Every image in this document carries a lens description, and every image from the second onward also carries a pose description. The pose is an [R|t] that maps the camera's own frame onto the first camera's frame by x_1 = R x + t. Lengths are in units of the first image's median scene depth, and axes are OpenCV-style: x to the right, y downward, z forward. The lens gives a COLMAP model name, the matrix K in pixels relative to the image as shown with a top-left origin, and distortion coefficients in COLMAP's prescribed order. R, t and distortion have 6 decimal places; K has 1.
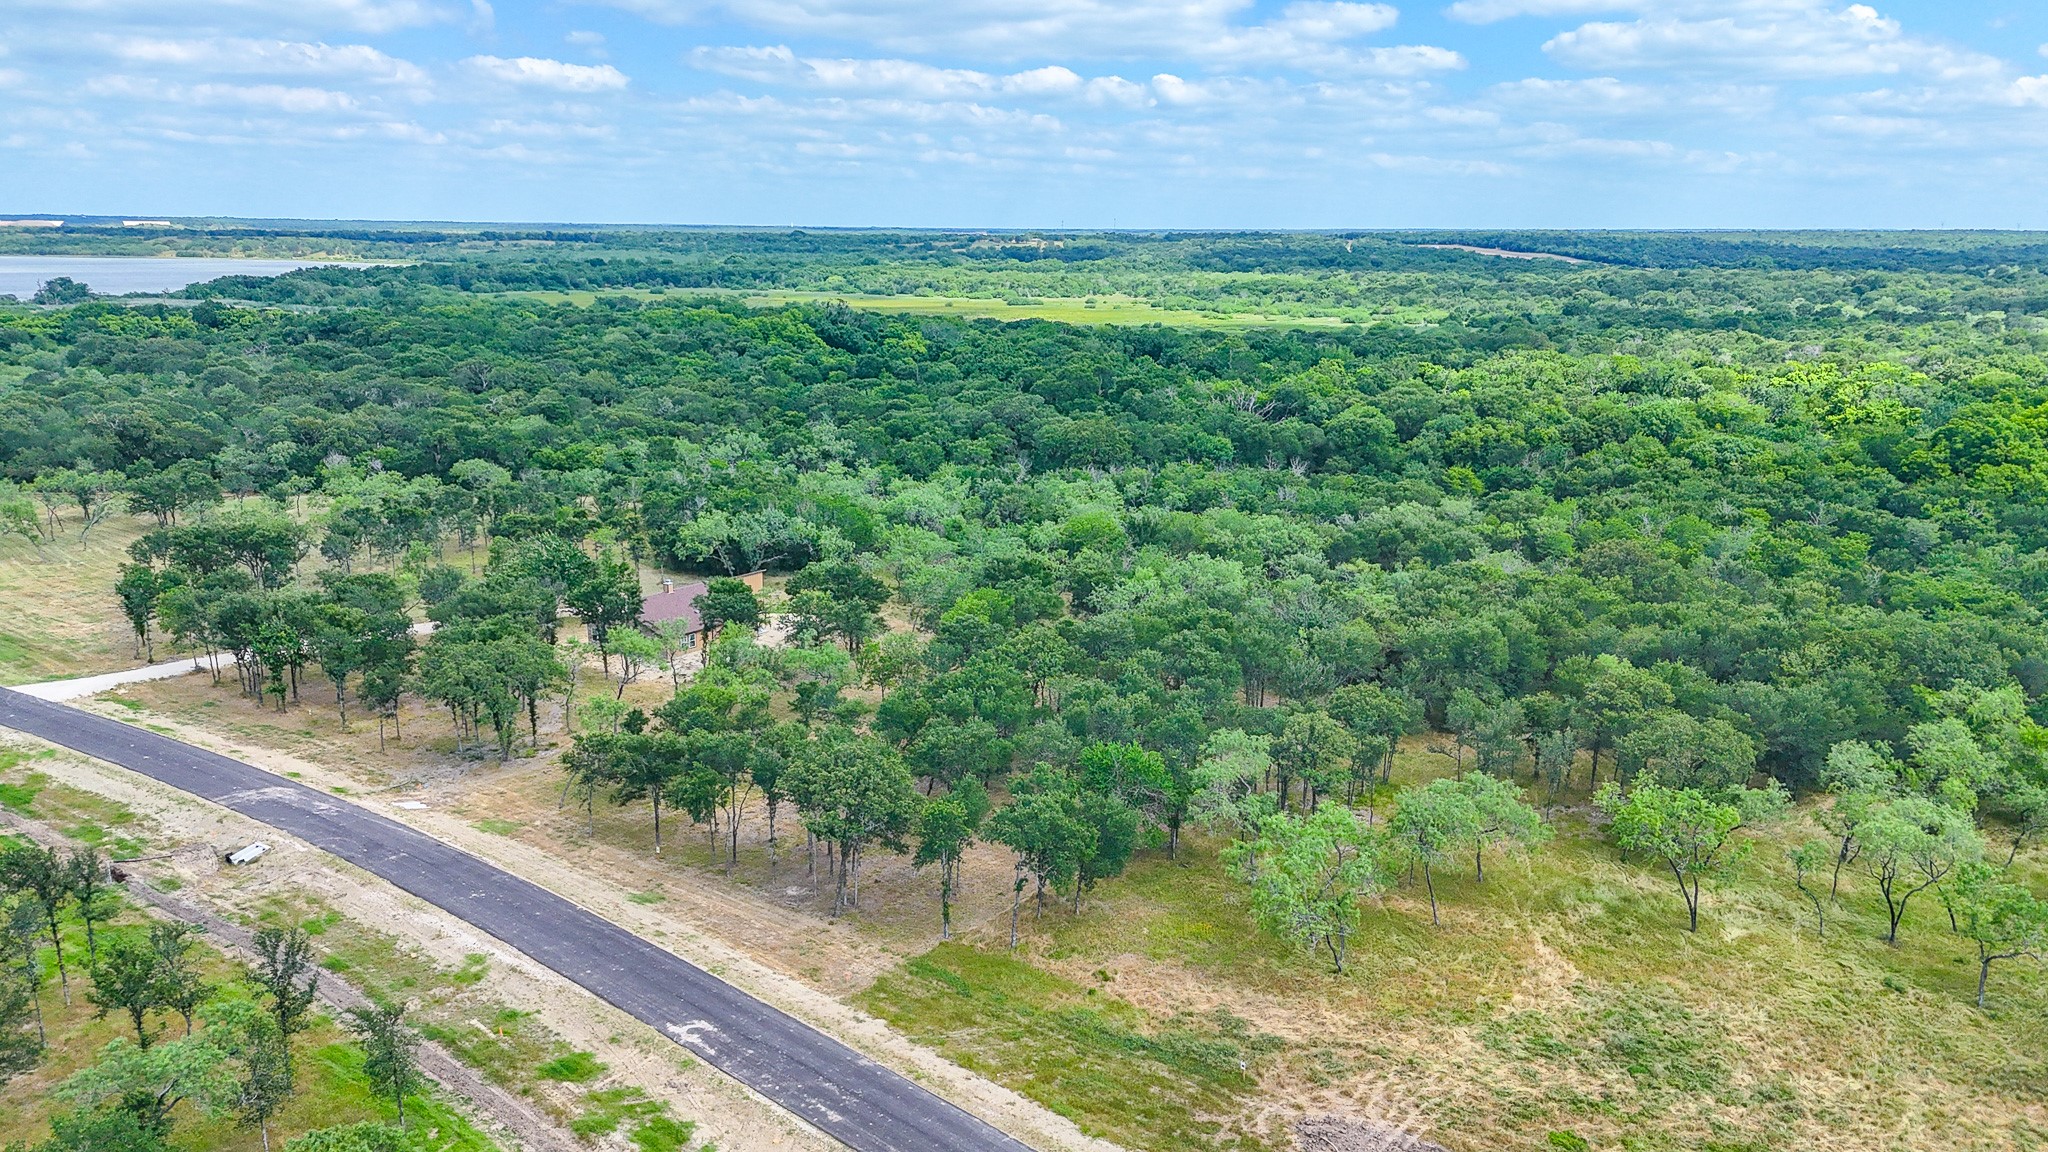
lens RADIAL K [[1507.9, 0, 1017.4], [0, 1507.9, 582.4], [0, 0, 1]] dist [0.053013, -0.038116]
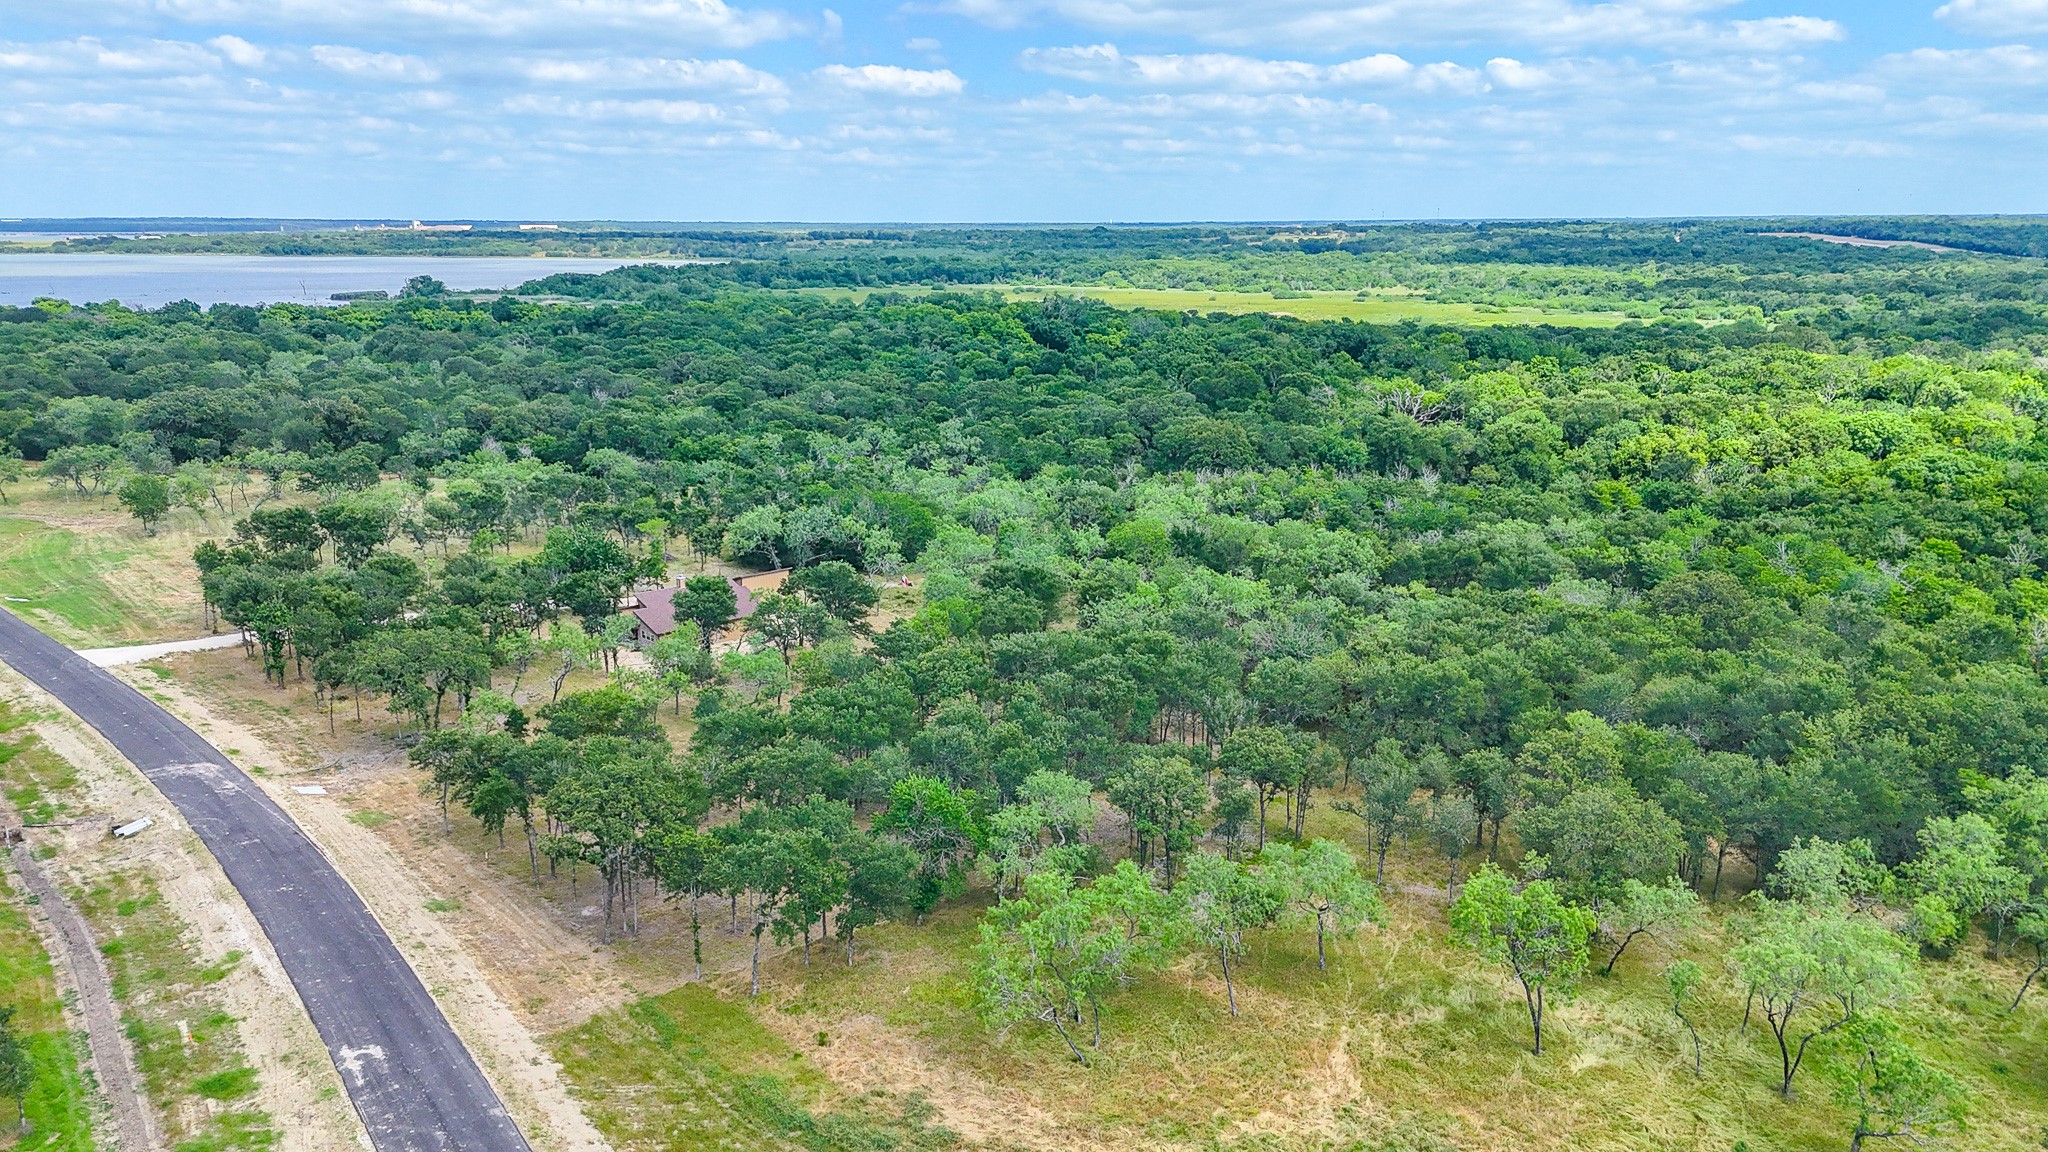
lens RADIAL K [[1502.9, 0, 1000.7], [0, 1502.9, 572.1], [0, 0, 1]] dist [0.052001, -0.037260]
pose [[0.976945, 0.039129, -0.209877, 0.130586], [-0.039671, 0.999211, 0.001627, -0.009579], [0.209775, 0.006737, 0.977726, 0.051920]]
